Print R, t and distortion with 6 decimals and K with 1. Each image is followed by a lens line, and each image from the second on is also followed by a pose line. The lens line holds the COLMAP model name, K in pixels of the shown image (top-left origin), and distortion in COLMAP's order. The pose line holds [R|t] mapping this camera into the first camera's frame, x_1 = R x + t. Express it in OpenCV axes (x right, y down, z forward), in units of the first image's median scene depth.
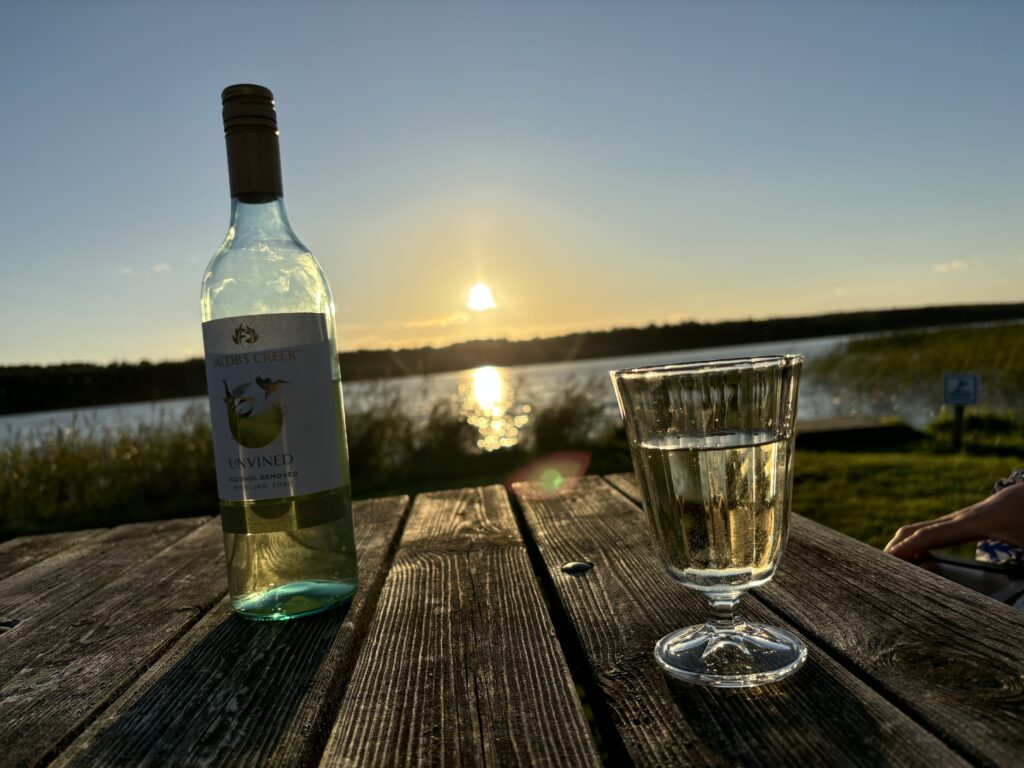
lens RADIAL K [[787.2, 0, 508.2], [0, 787.2, 386.8], [0, 0, 1]] dist [0.027990, -0.009163]
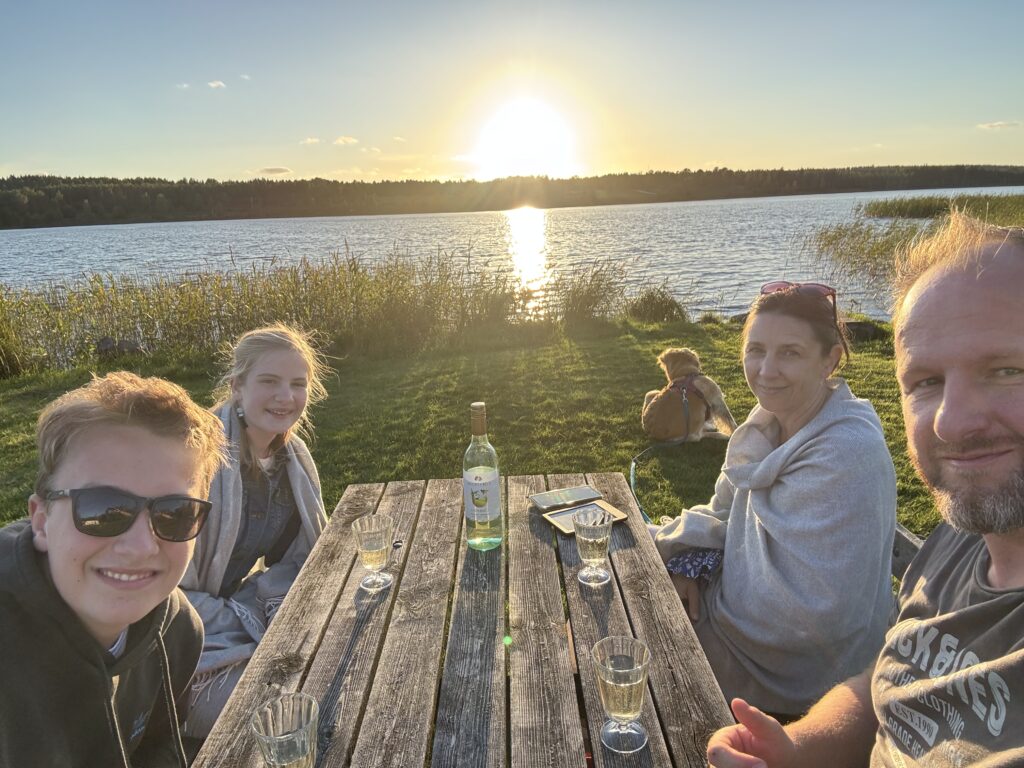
lens RADIAL K [[708.8, 0, 515.7], [0, 708.8, 382.5], [0, 0, 1]] dist [0.060322, -0.009684]
pose [[0.997396, 0.068010, -0.024008, -0.113174], [-0.061278, 0.974640, 0.215224, -1.224445], [0.038037, -0.213192, 0.976270, -2.120181]]
